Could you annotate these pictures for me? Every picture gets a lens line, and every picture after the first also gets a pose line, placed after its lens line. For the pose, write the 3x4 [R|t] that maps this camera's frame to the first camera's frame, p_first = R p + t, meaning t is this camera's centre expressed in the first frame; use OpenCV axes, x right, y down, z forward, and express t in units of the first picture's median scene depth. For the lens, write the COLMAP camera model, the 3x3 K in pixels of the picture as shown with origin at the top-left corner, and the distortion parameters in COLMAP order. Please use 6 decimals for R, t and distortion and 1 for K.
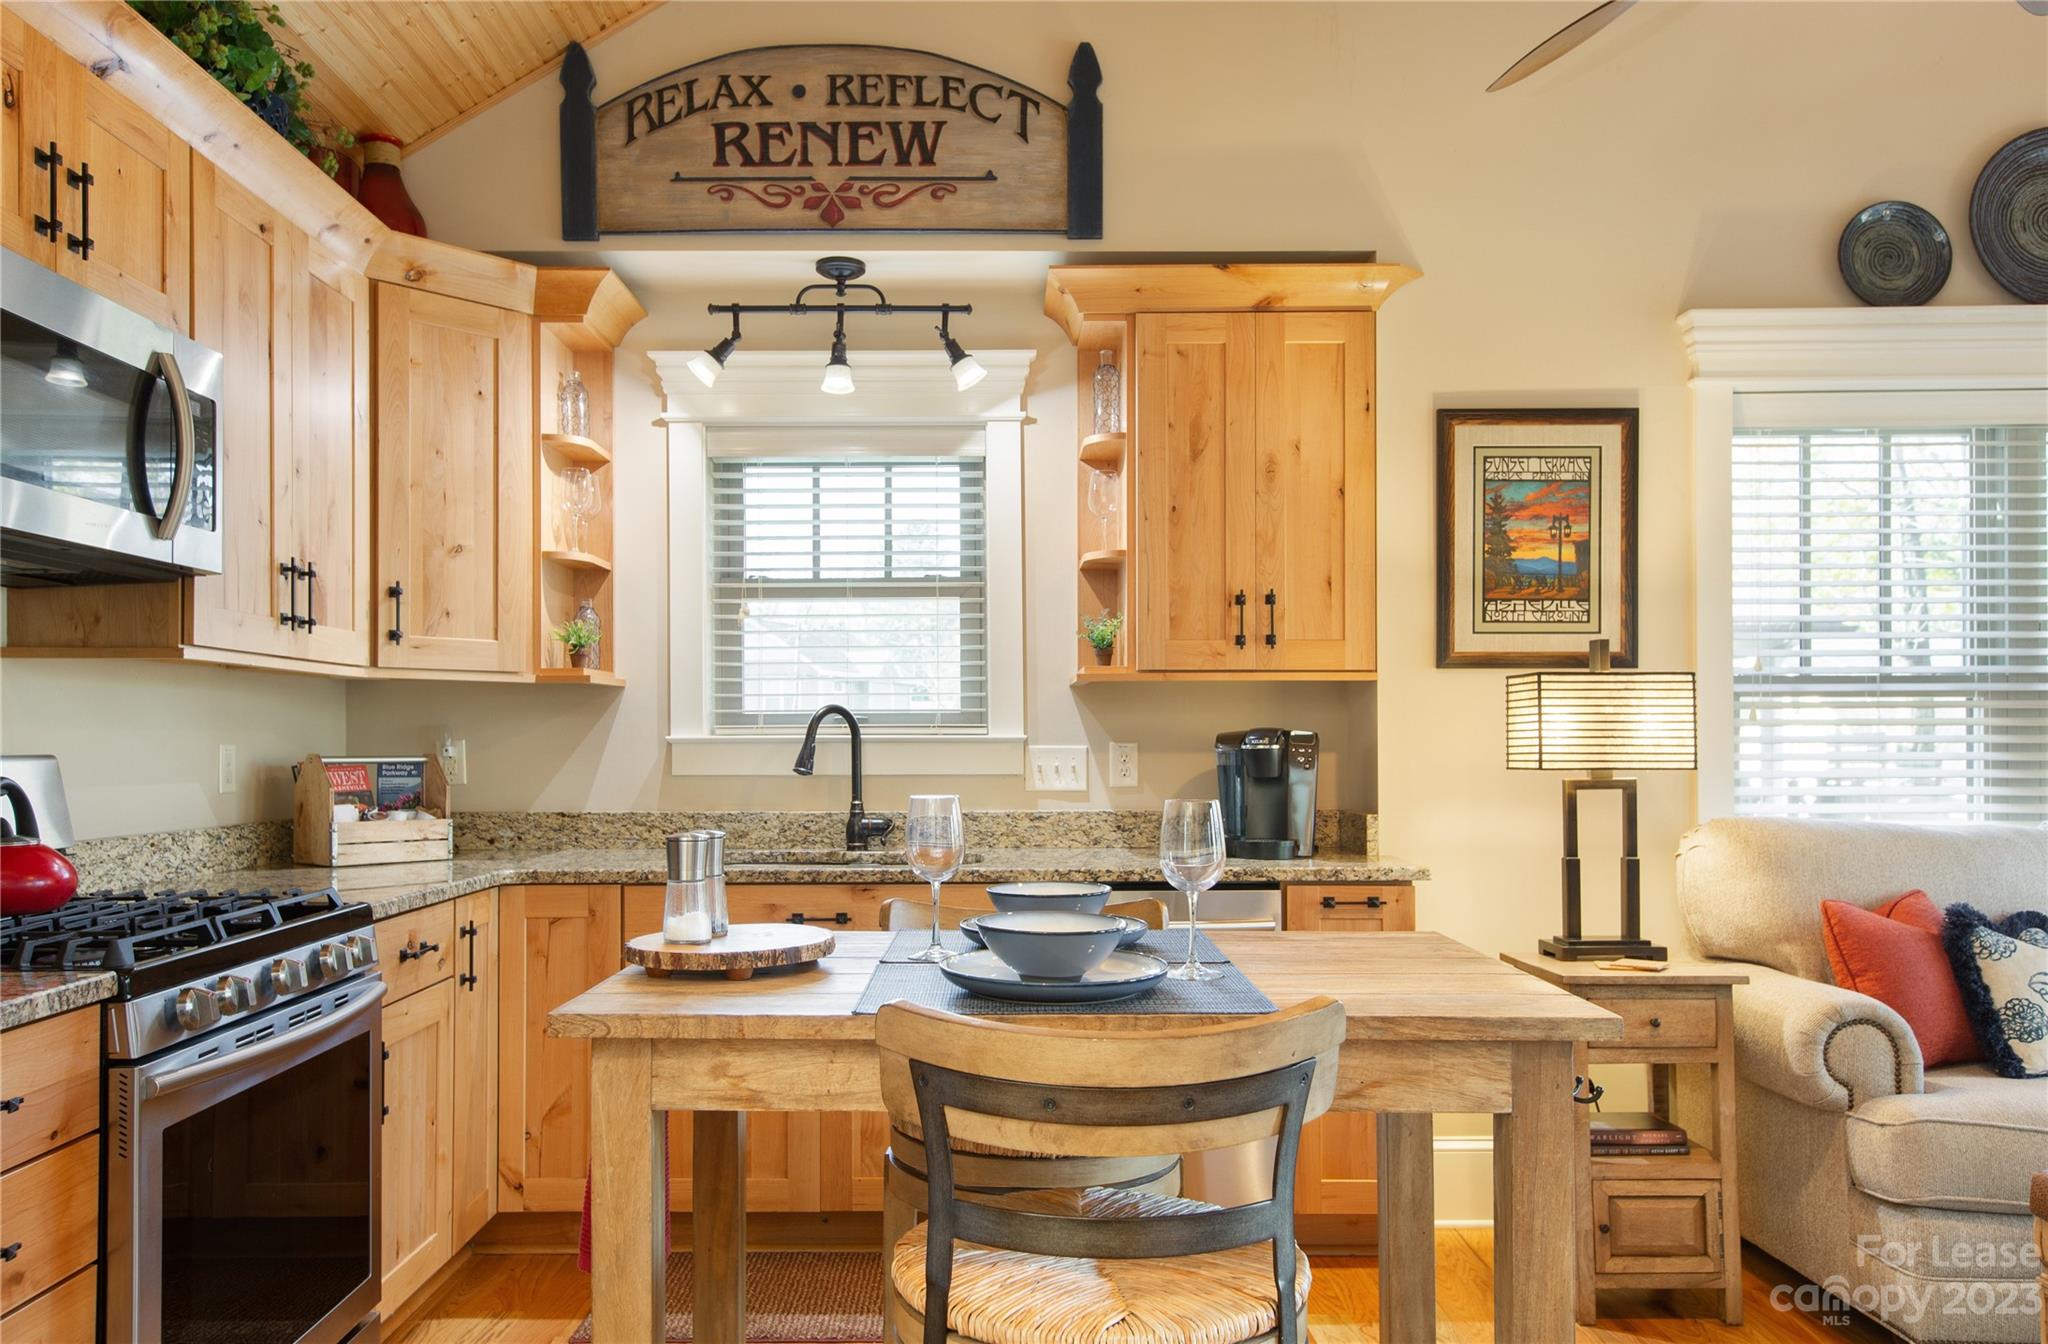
lens RADIAL K [[1402.9, 0, 1020.1], [0, 1402.9, 731.0], [0, 0, 1]] dist [0.006725, 0.002003]
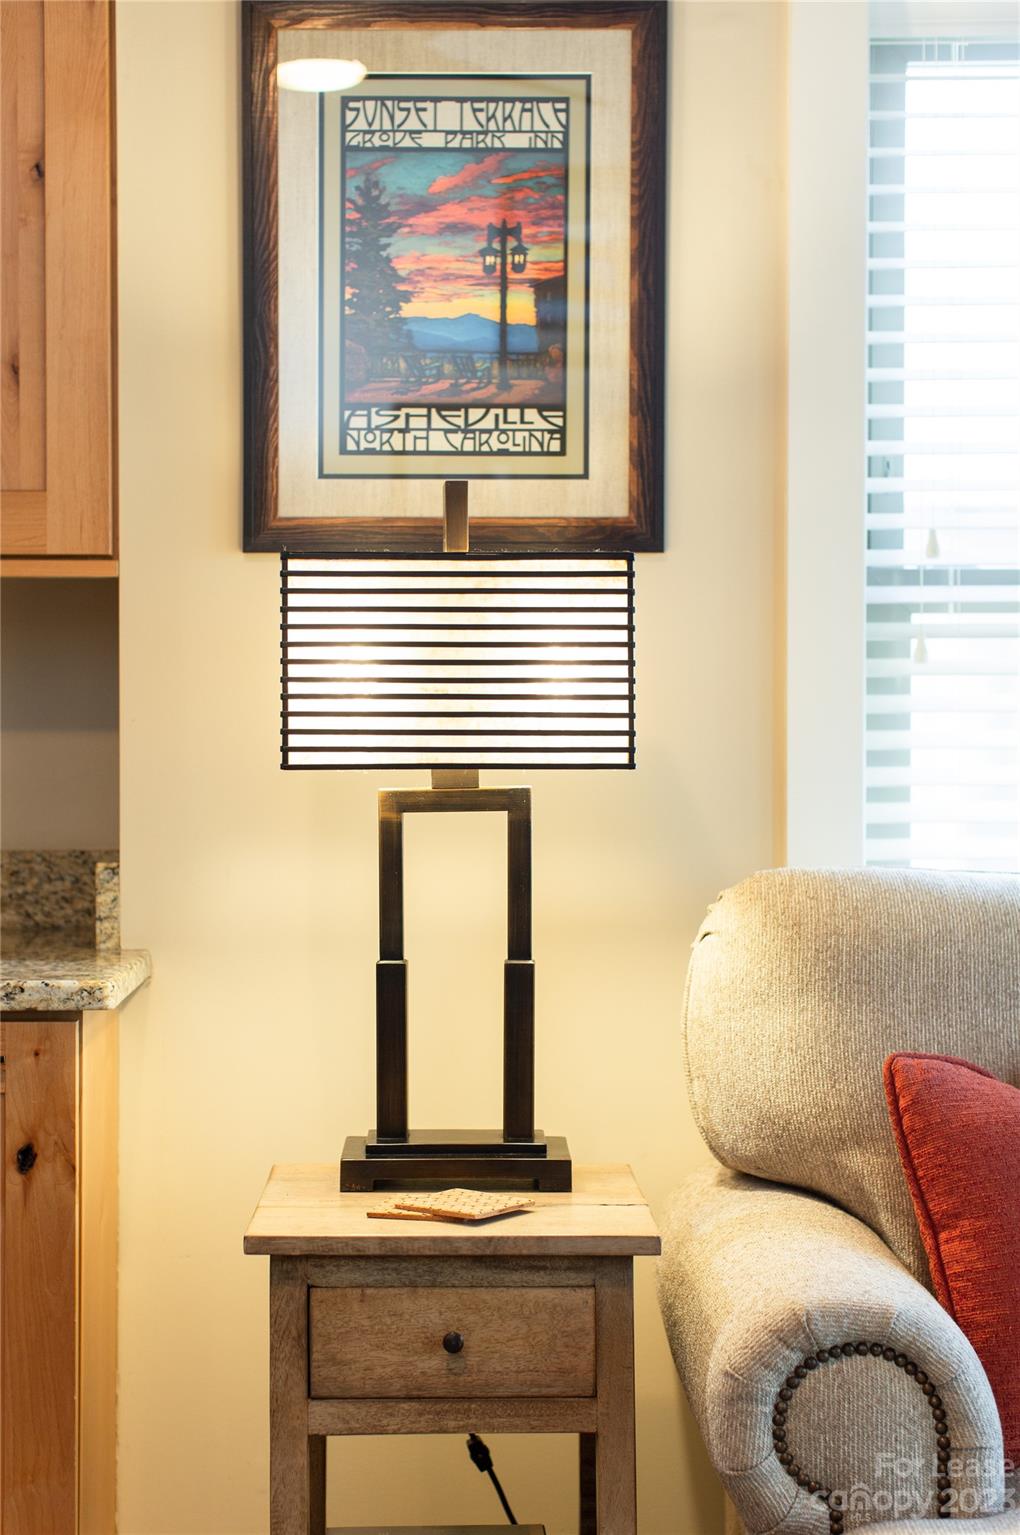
lens RADIAL K [[2257.4, 0, 510.0], [0, 2257.4, 767.5], [0, 0, 1]] dist [0.010665, 0.064484]
pose [[0.999879, 0.001131, 0.015506, 0.377513], [-0.001570, 0.999598, 0.028306, 0.005924], [-0.015468, -0.028327, 0.999479, 0.243714]]
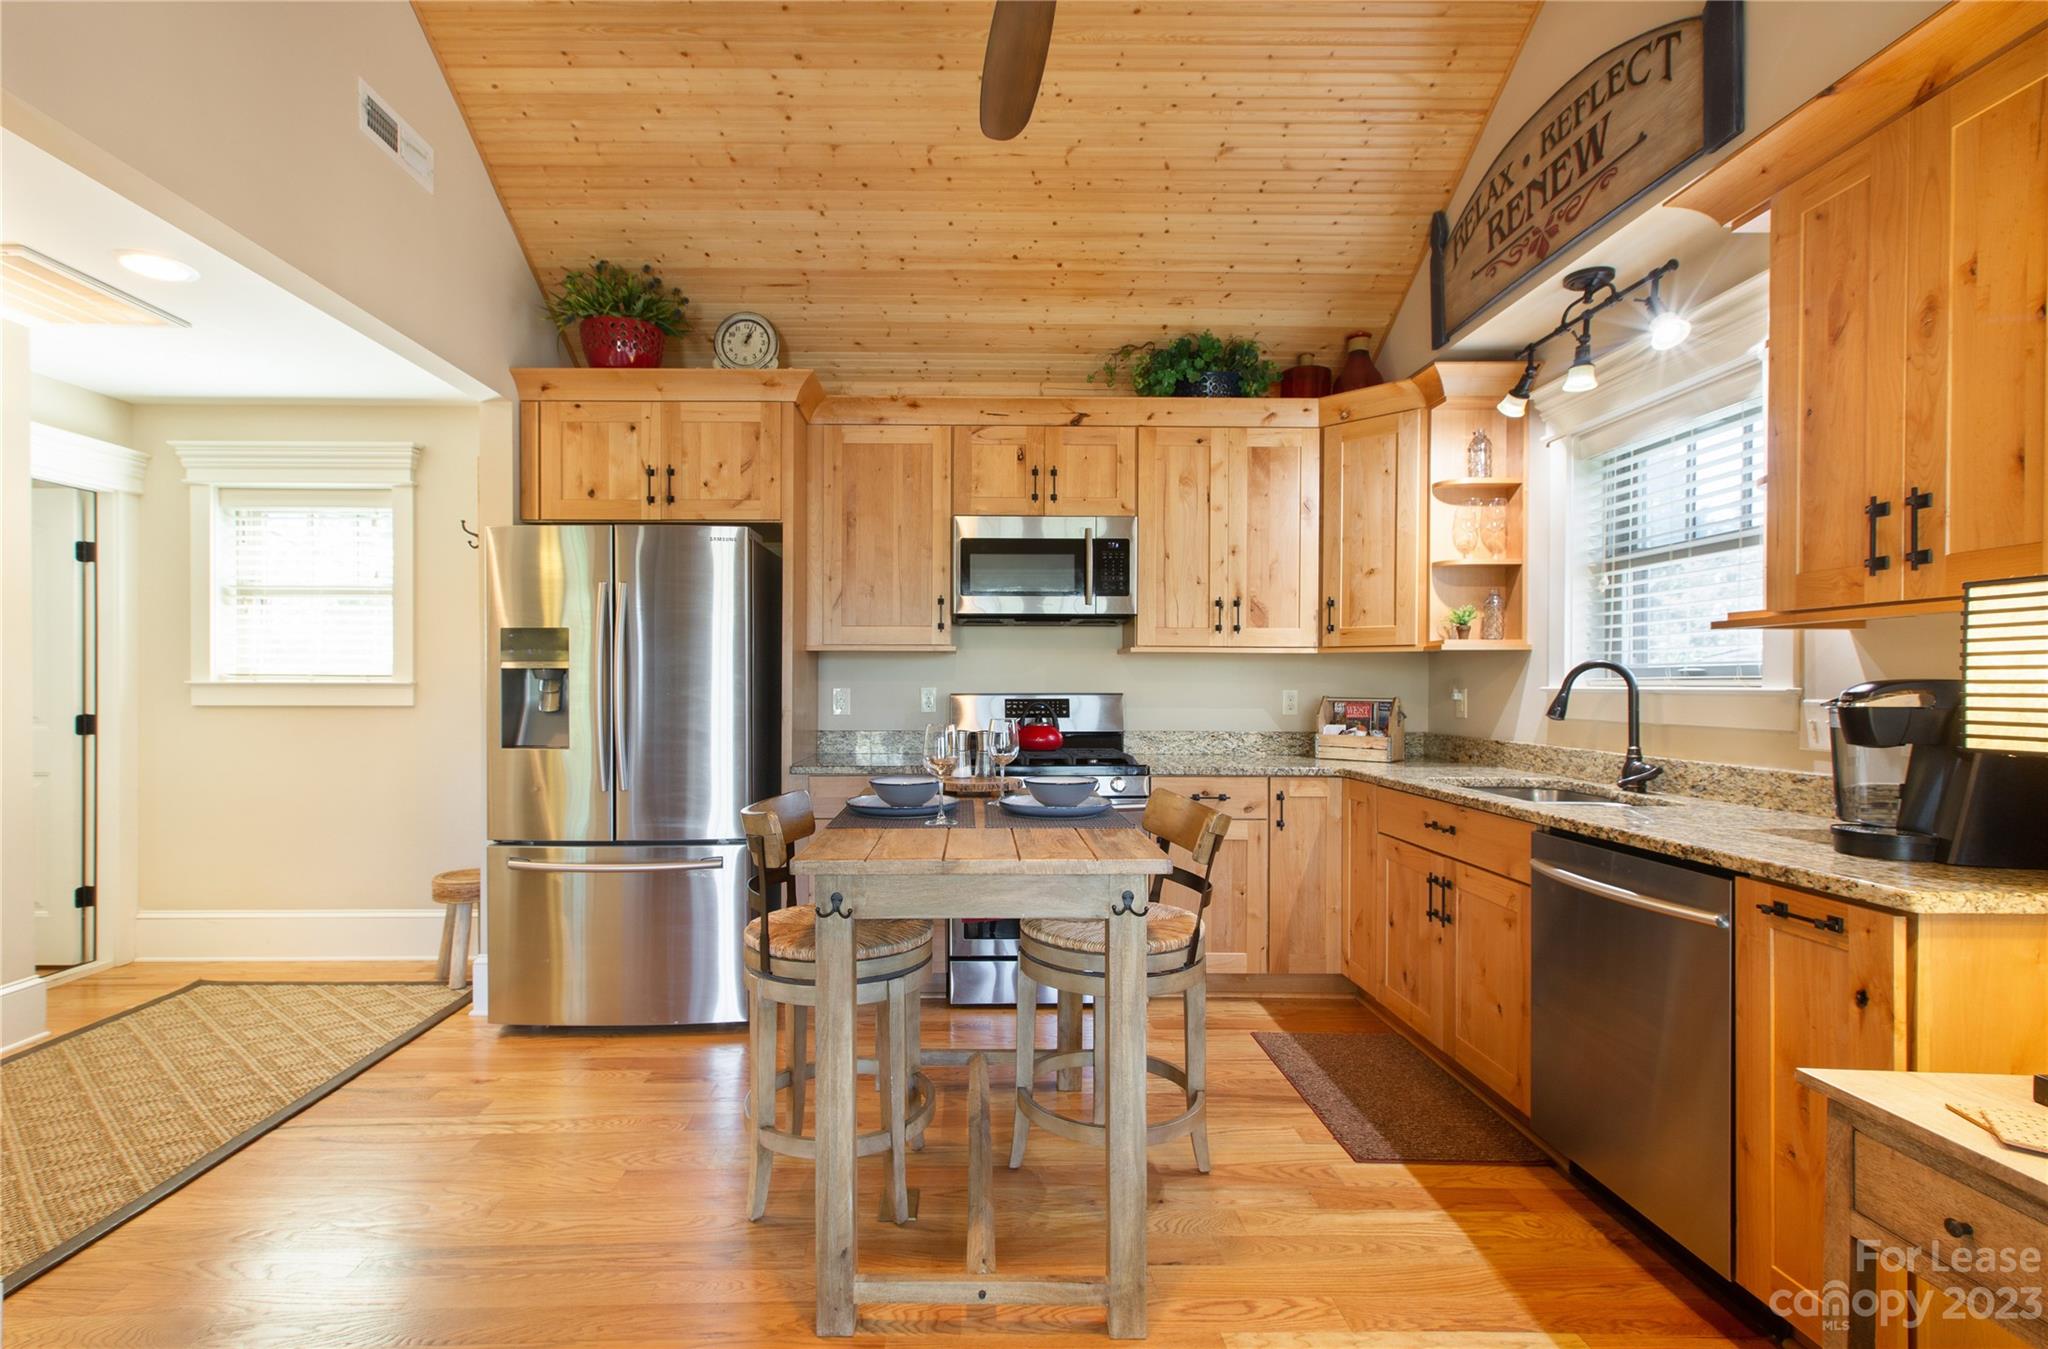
lens RADIAL K [[991.0, 0, 1019.1], [0, 991.0, 695.6], [0, 0, 1]] dist [0.000970, 0.000419]
pose [[0.009026, 0.013412, -0.999869, 0.687049], [0.001188, 0.999909, 0.013423, -0.001182], [0.999959, -0.001309, 0.009010, 0.533301]]
